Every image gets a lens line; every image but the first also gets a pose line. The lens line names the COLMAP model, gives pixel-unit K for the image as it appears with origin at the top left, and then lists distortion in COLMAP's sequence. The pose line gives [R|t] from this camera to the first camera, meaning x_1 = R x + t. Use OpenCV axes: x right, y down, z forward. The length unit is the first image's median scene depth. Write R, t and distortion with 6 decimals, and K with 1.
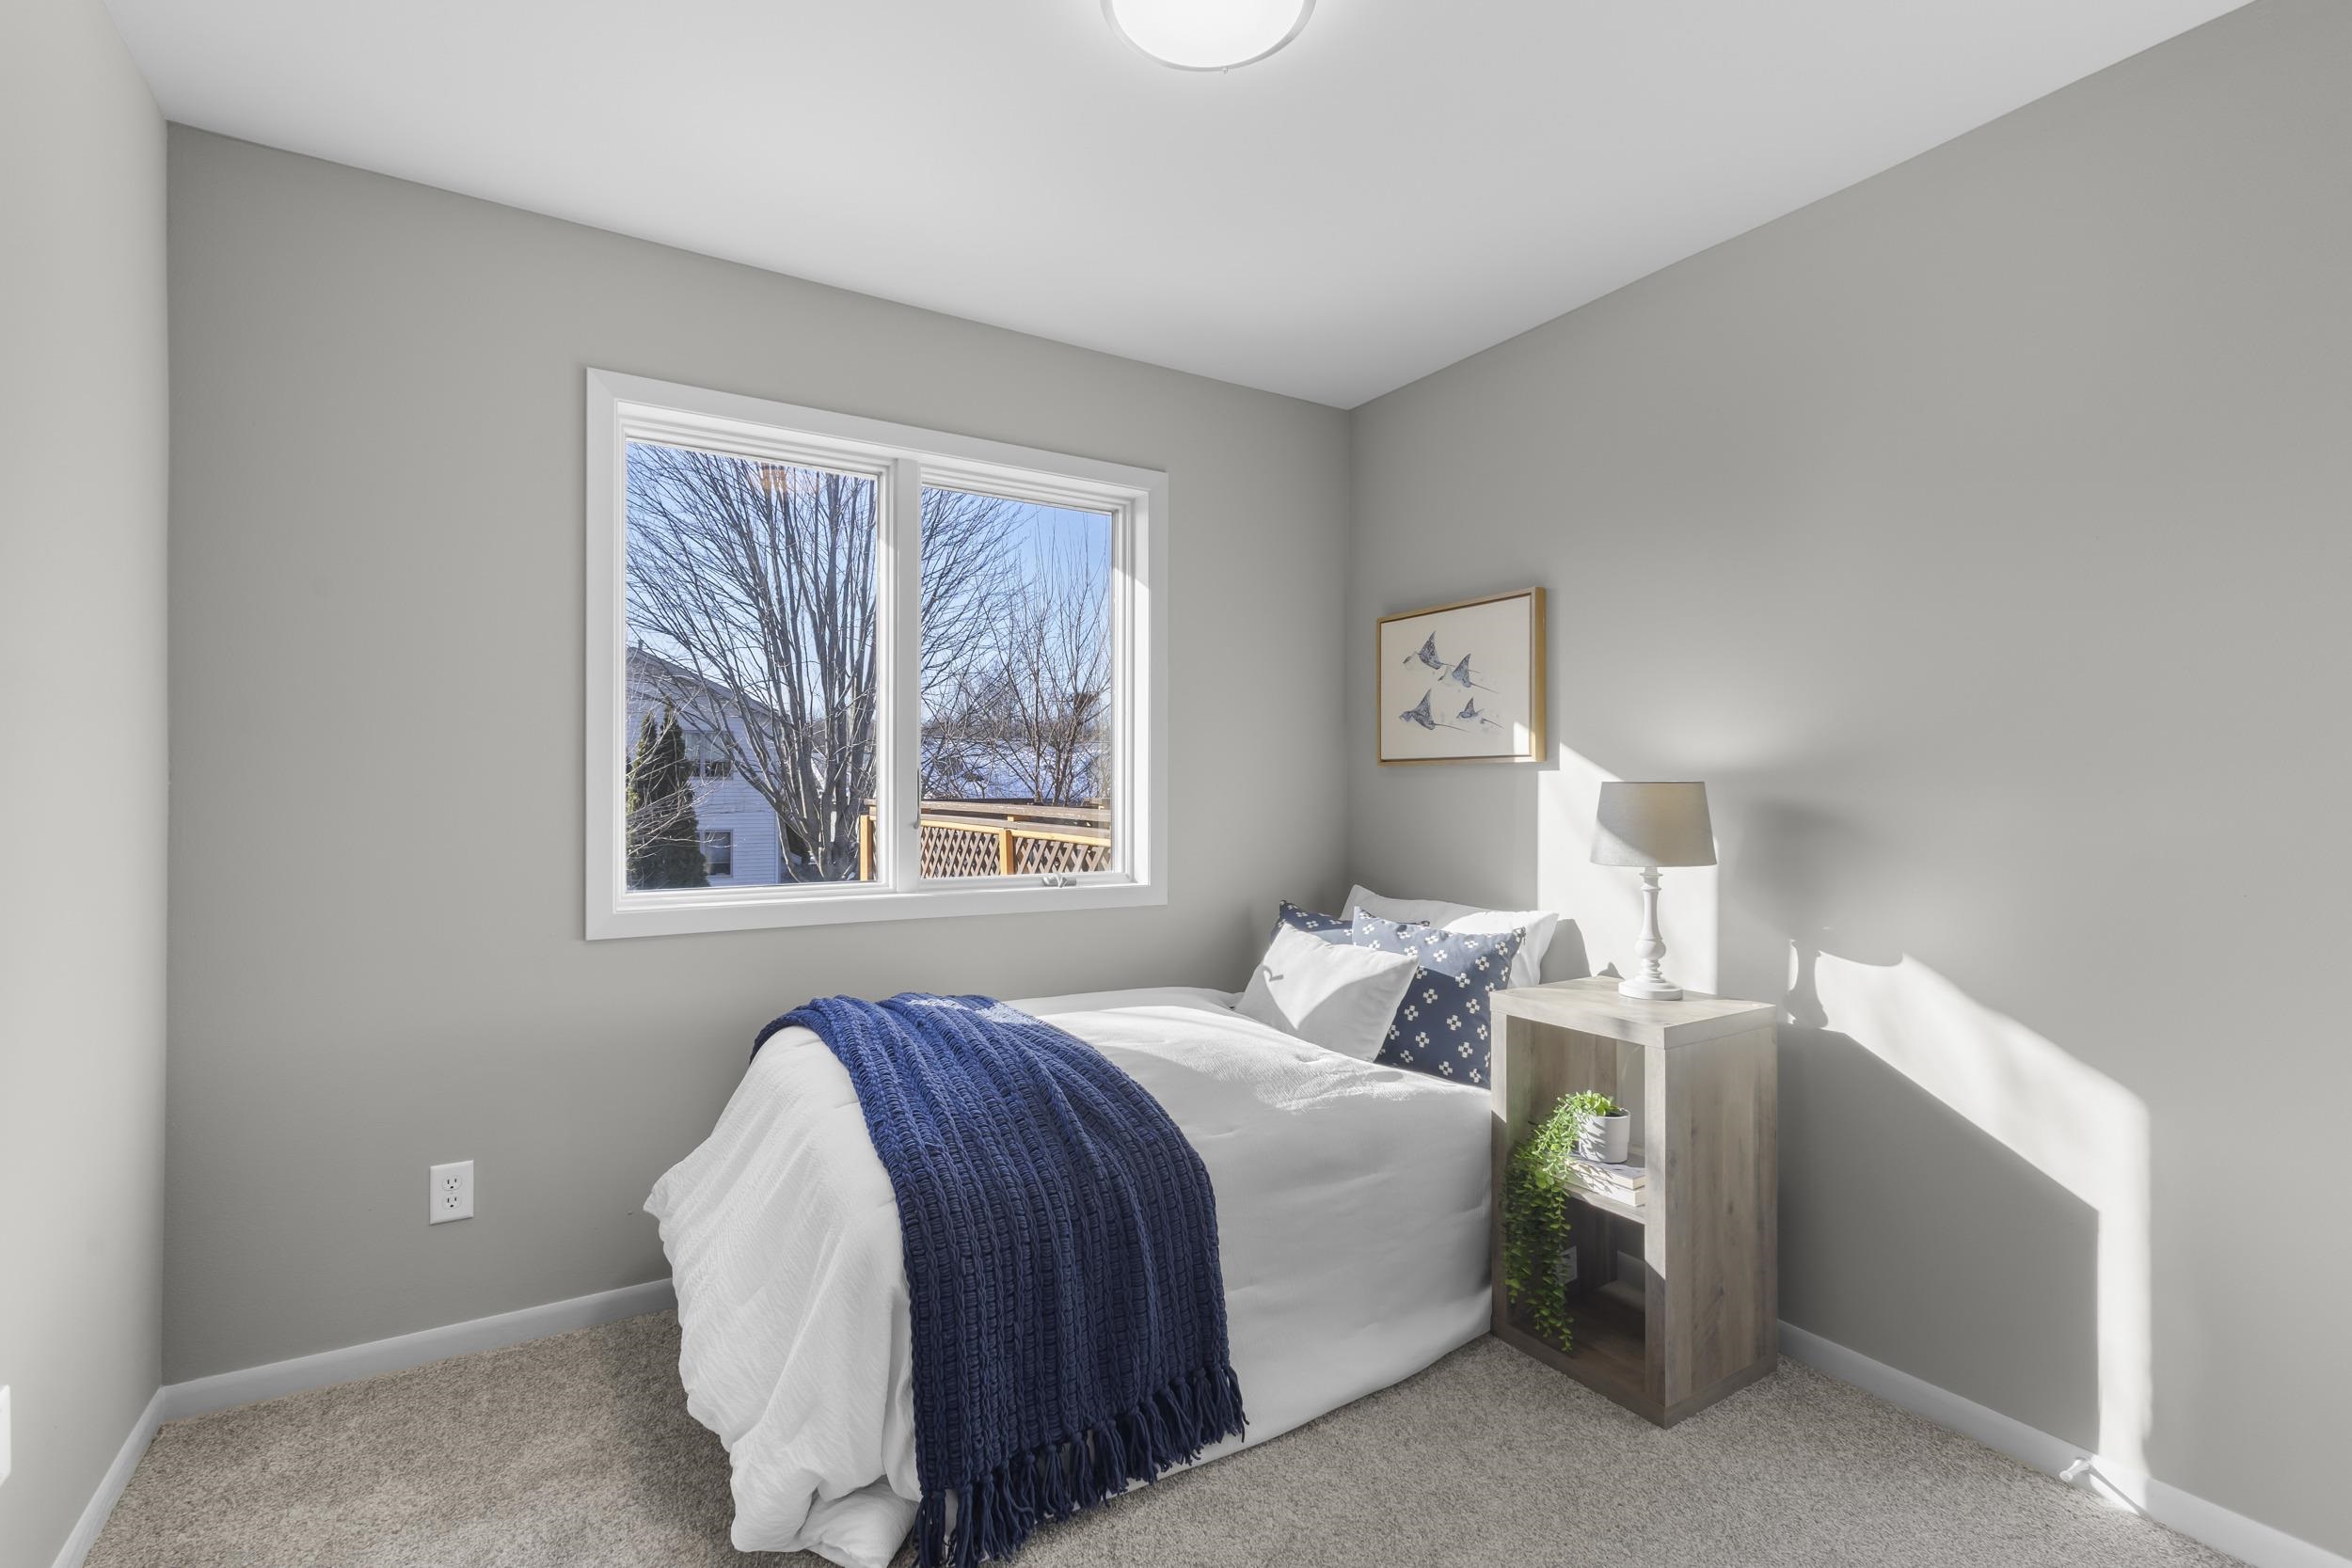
lens RADIAL K [[1079.1, 0, 1175.1], [0, 1079.1, 784.4], [0, 0, 1]] dist [0.010699, -0.002916]
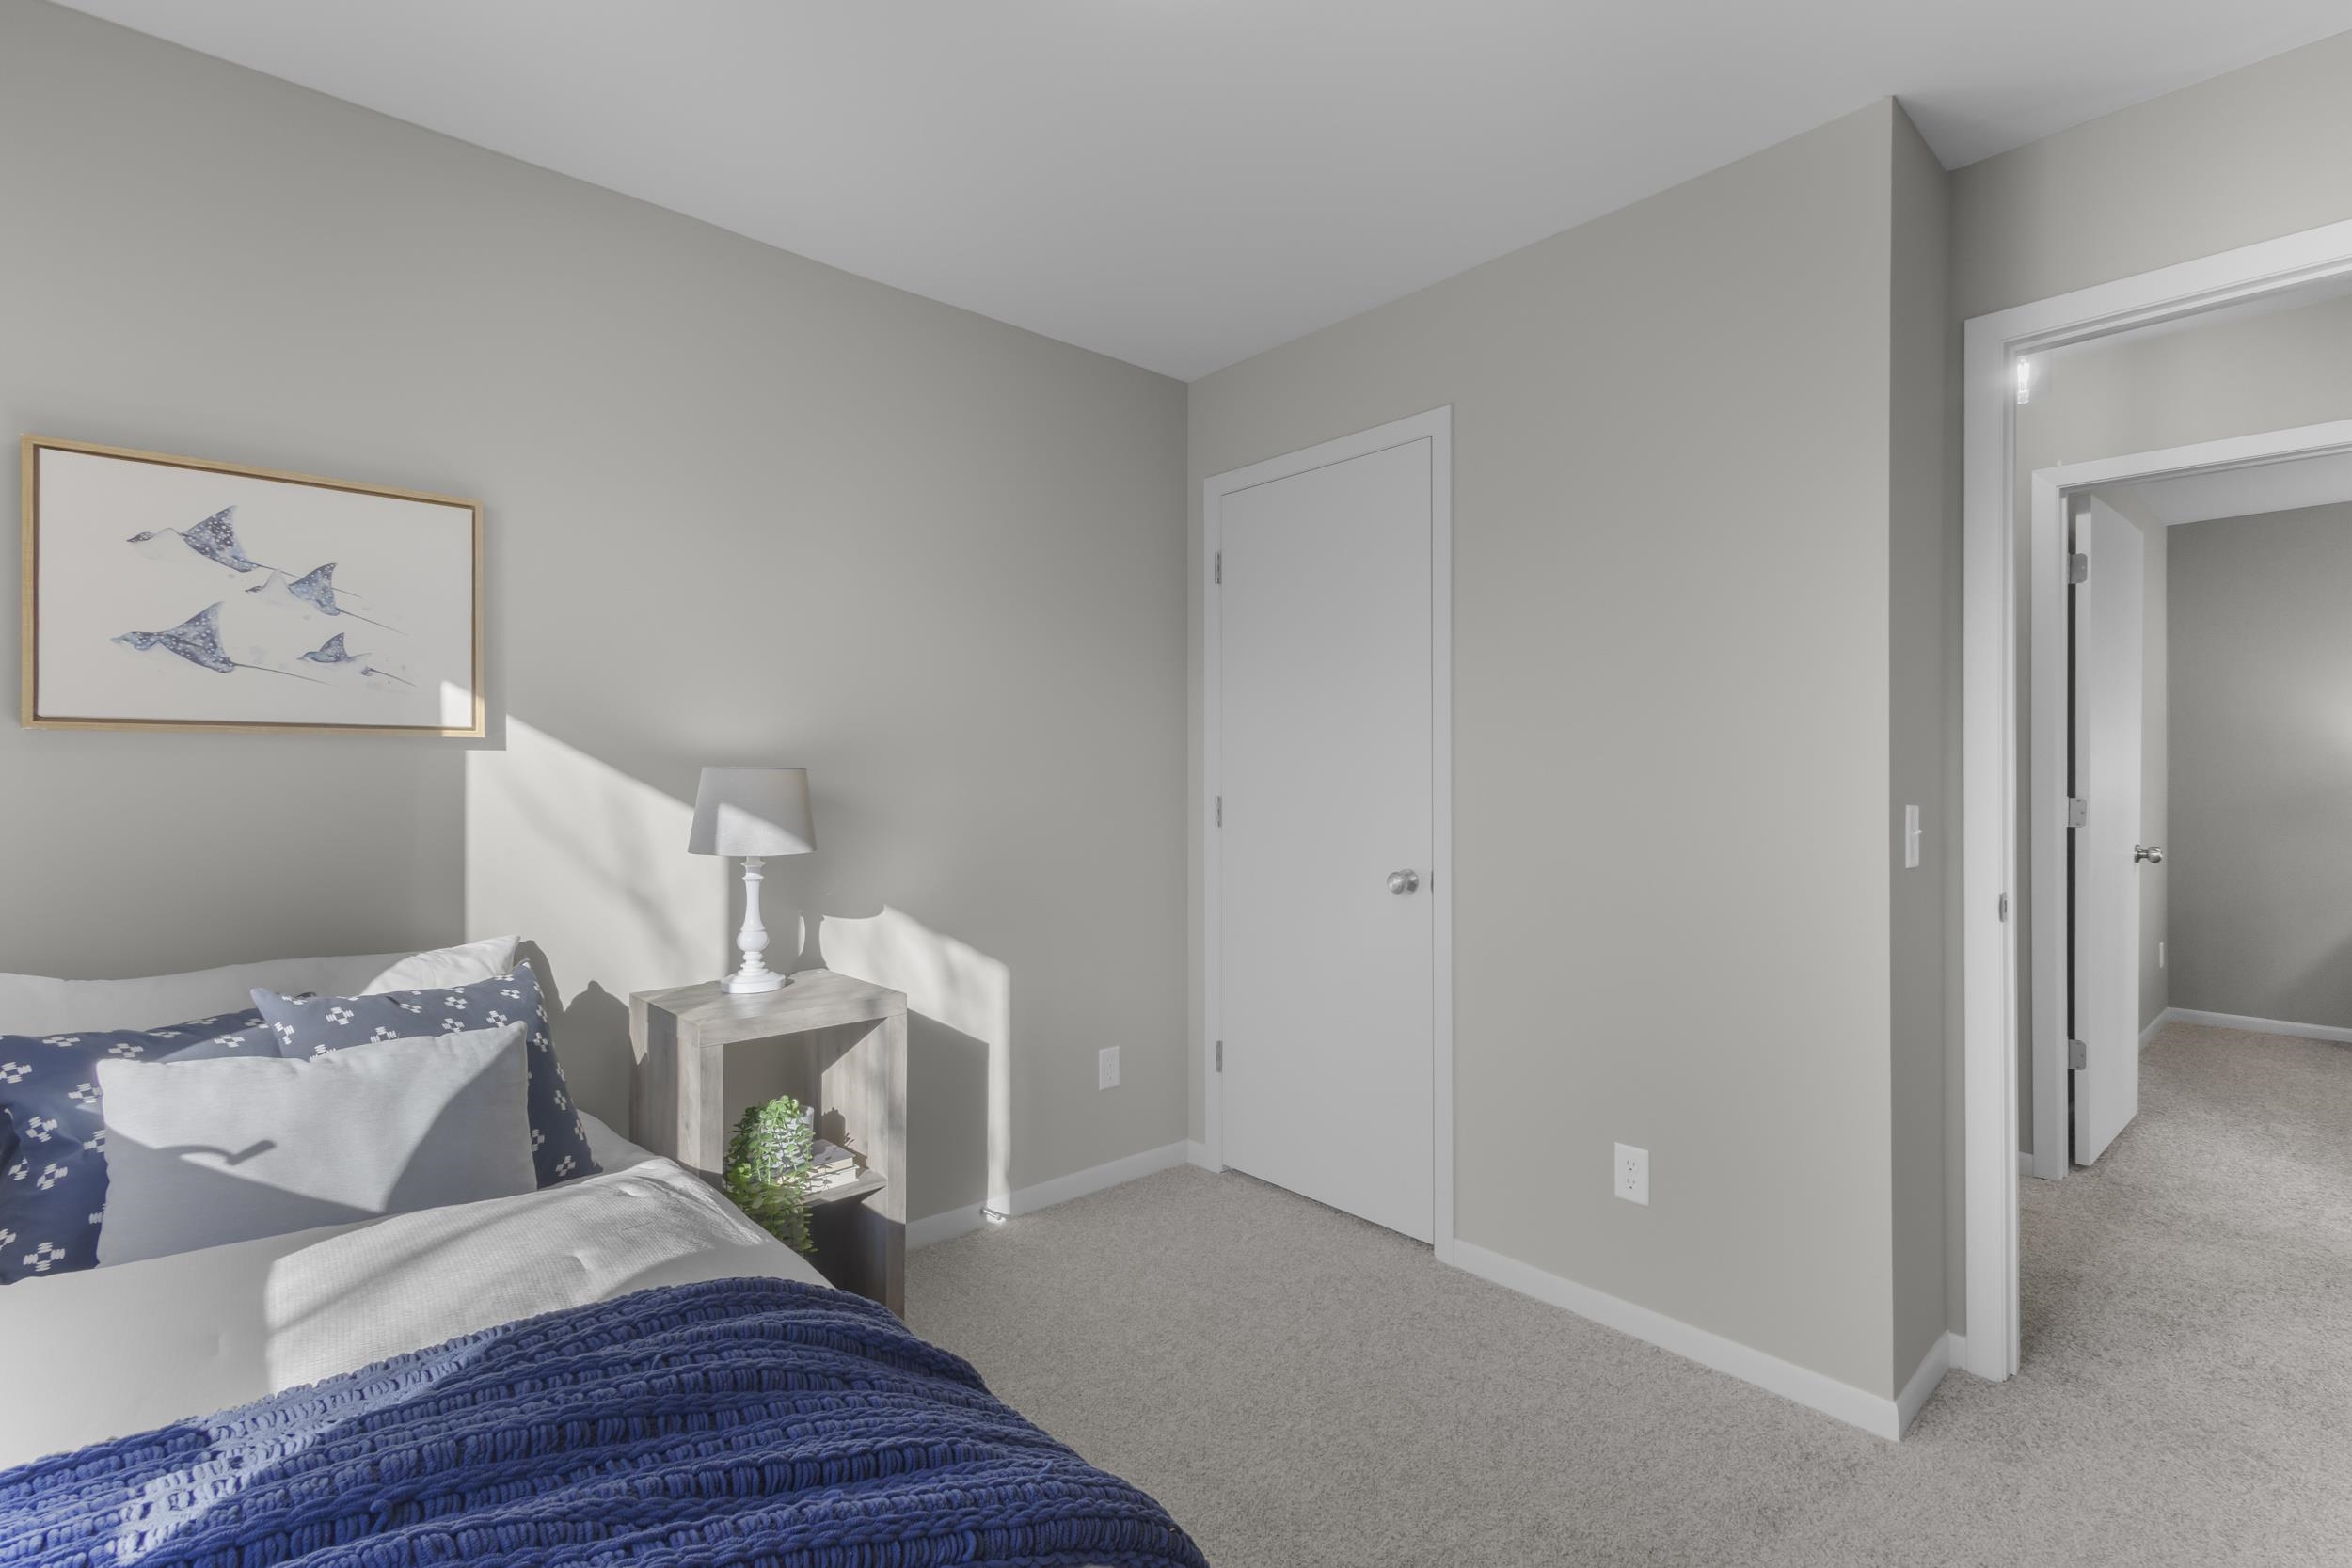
lens RADIAL K [[1079.1, 0, 1173.7], [0, 1079.1, 779.9], [0, 0, 1]] dist [0.010699, -0.002916]
pose [[-0.179694, -0.012598, 0.983642, -0.467621], [-0.013640, 0.999854, 0.010314, -0.006272], [-0.983628, -0.011564, -0.179840, 0.654168]]
